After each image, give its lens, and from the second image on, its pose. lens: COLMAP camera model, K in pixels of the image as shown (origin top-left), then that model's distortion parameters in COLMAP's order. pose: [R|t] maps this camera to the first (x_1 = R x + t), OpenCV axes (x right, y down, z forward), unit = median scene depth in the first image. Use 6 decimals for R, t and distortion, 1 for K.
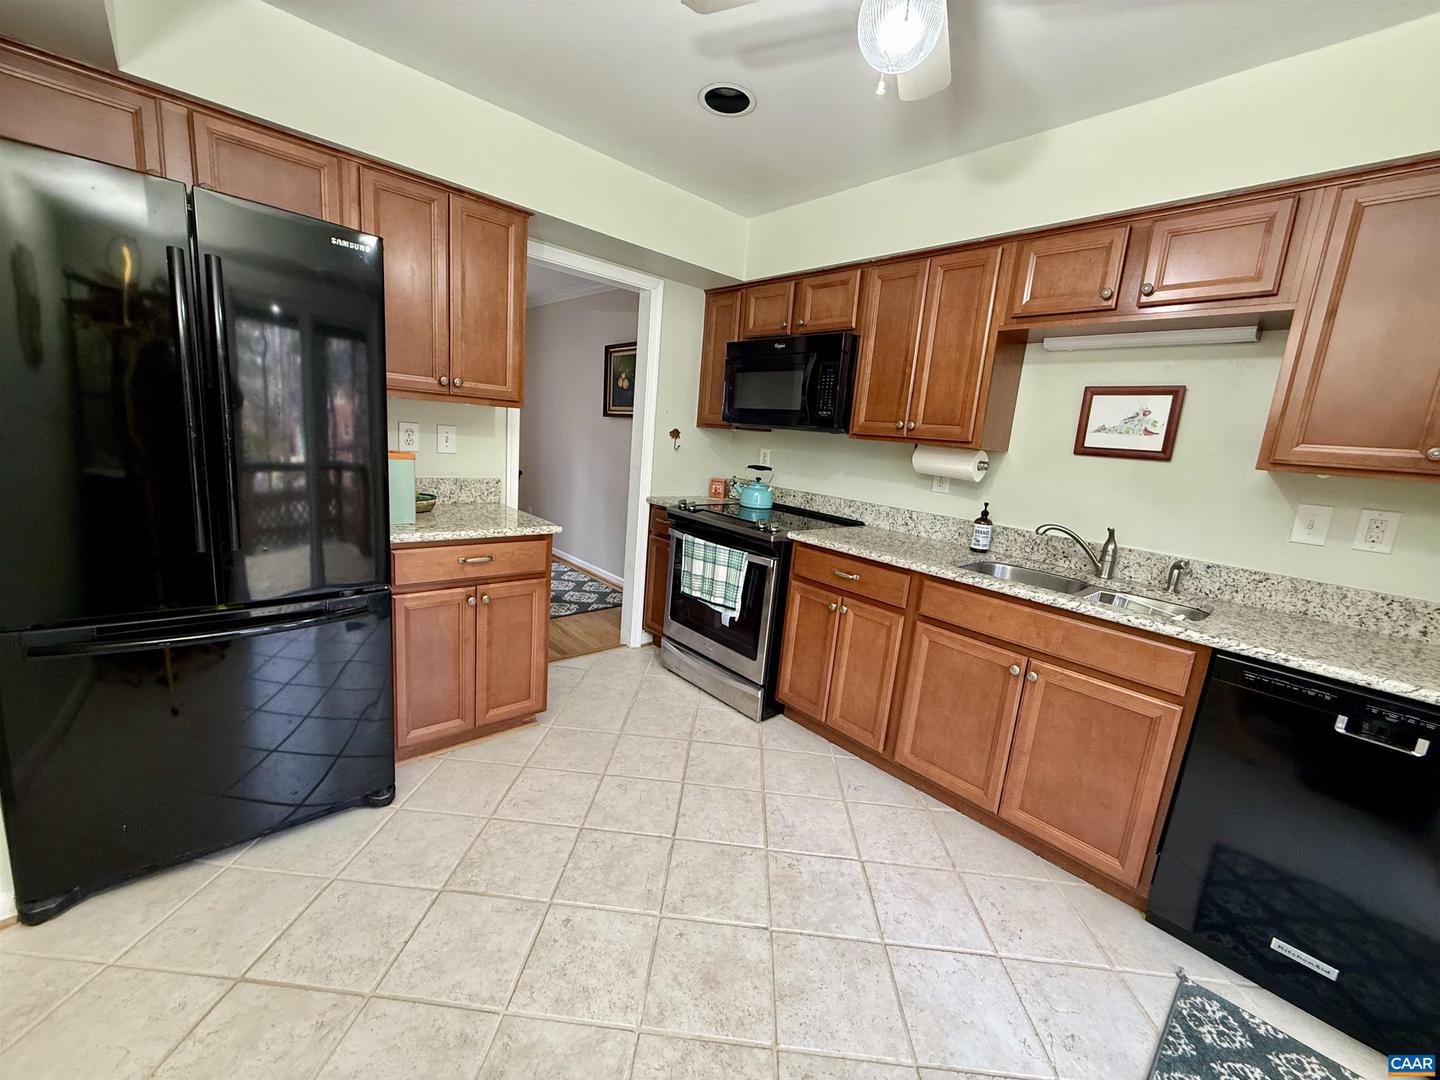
lens RADIAL K [[570.6, 0, 720.0], [0, 570.6, 540.0], [0, 0, 1]] dist [0.001396, 0.000294]
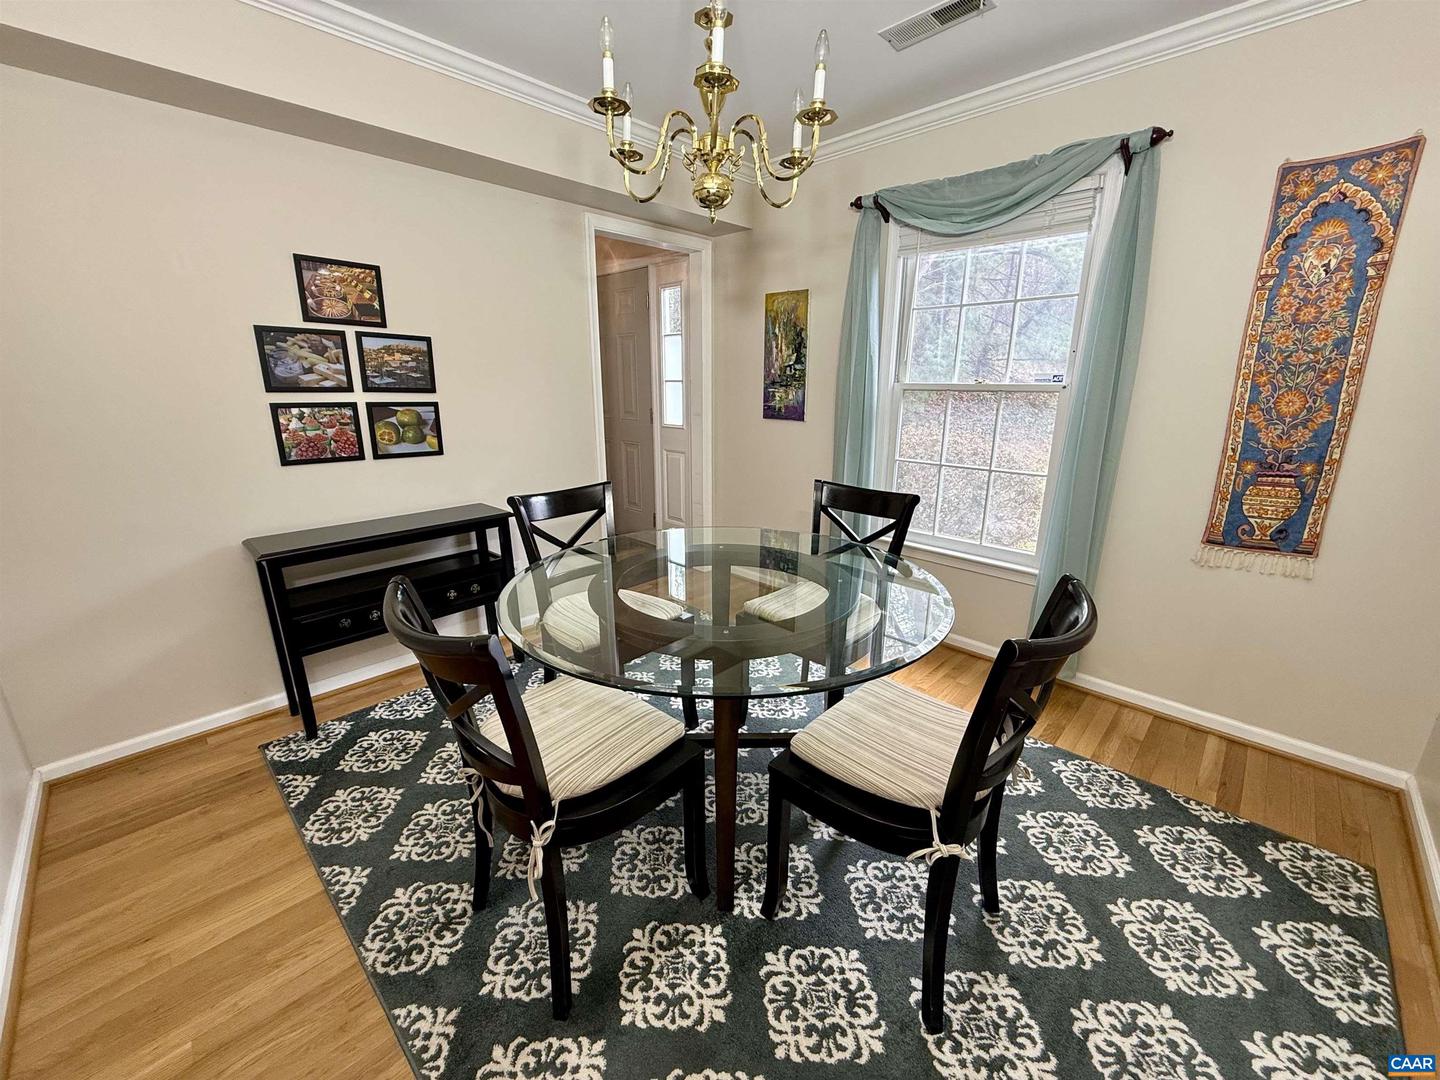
lens RADIAL K [[570.6, 0, 720.0], [0, 570.6, 540.0], [0, 0, 1]] dist [0.001396, 0.000294]
pose [[0.047324, 0.190451, -0.980555, 0.031567], [-0.184889, 0.966363, 0.178771, -0.288406], [0.981619, 0.172834, 0.080944, 1.536204]]
